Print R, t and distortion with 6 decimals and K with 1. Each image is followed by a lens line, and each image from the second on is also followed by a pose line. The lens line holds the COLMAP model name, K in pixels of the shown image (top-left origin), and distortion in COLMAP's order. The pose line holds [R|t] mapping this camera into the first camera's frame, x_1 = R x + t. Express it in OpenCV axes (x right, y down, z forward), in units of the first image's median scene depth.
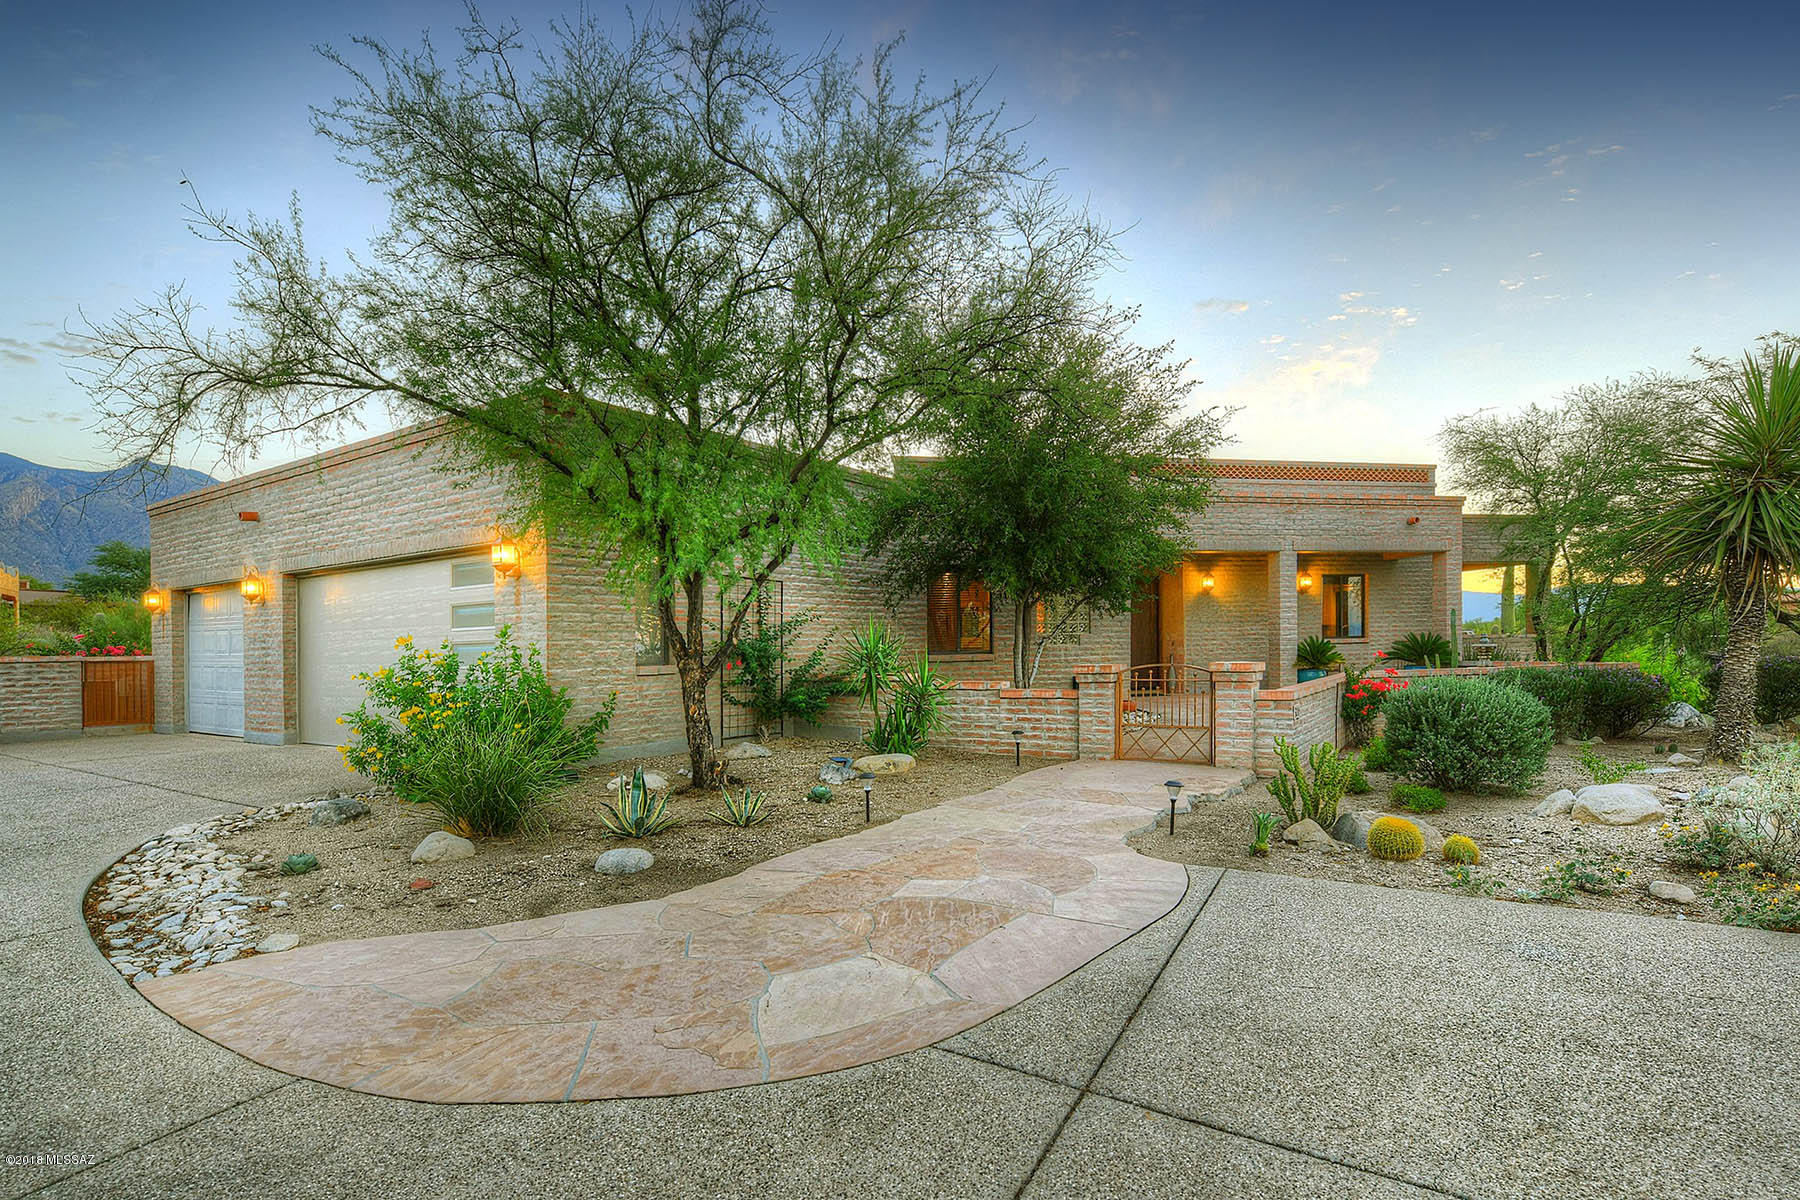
lens RADIAL K [[878.1, 0, 901.1], [0, 878.1, 654.6], [0, 0, 1]] dist [-0.004149, -0.000880]
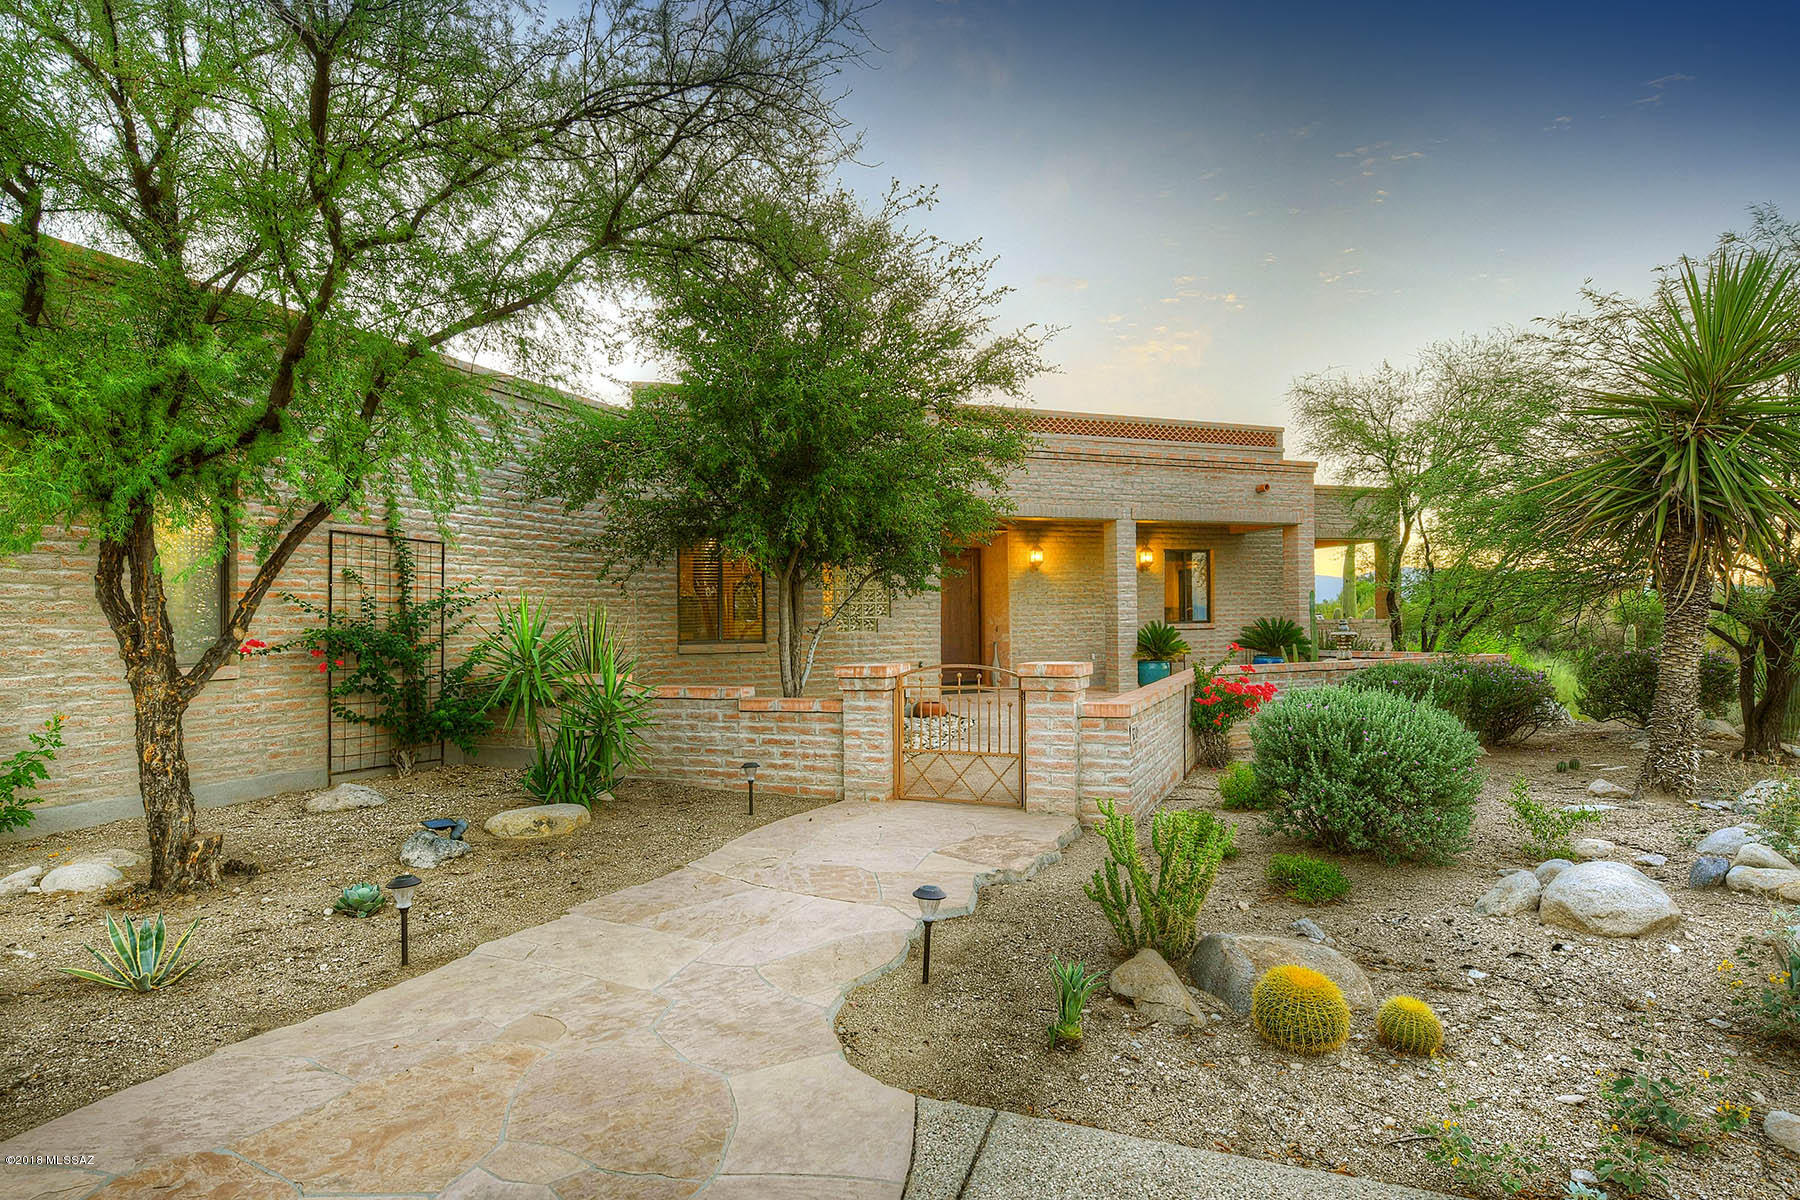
lens RADIAL K [[933.2, 0, 900.0], [0, 933.2, 600.0], [0, 0, 1]] dist [0.001197, 0.000230]
pose [[0.985074, 0.007322, 0.171973, 0.103804], [-0.000986, 0.999319, -0.036897, -0.011358], [-0.172126, 0.036177, 0.984410, 0.222168]]
